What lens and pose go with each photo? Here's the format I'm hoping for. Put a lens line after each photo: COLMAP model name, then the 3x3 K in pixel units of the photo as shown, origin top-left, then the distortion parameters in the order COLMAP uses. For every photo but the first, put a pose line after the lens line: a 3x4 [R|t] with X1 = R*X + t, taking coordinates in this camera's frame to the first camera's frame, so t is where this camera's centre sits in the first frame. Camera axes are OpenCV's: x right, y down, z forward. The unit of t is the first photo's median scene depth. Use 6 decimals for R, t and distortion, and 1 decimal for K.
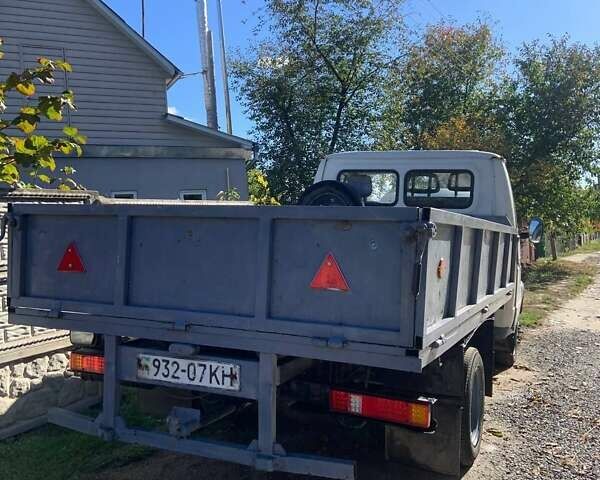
lens RADIAL K [[594.1, 0, 310.1], [0, 594.1, 196.2], [0, 0, 1]] dist [0.079495, -0.022526]
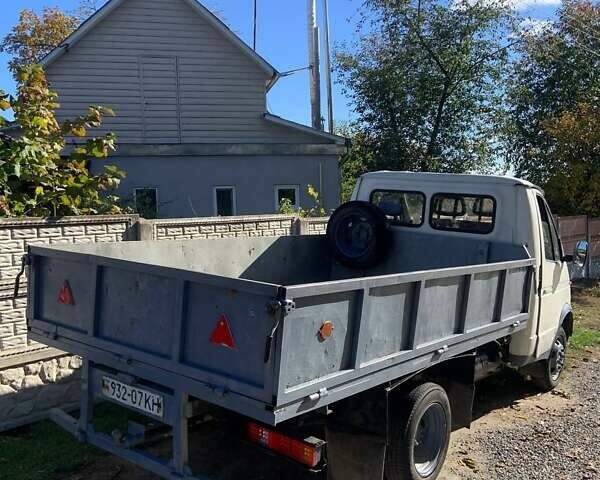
lens RADIAL K [[575.8, 0, 301.2], [0, 575.8, 202.9], [0, 0, 1]] dist [0.132197, -0.004265]
pose [[0.973068, 0.031234, -0.228392, 0.170735], [-0.020028, 0.998487, 0.051220, -0.074141], [0.229646, -0.045266, 0.972221, -0.036651]]
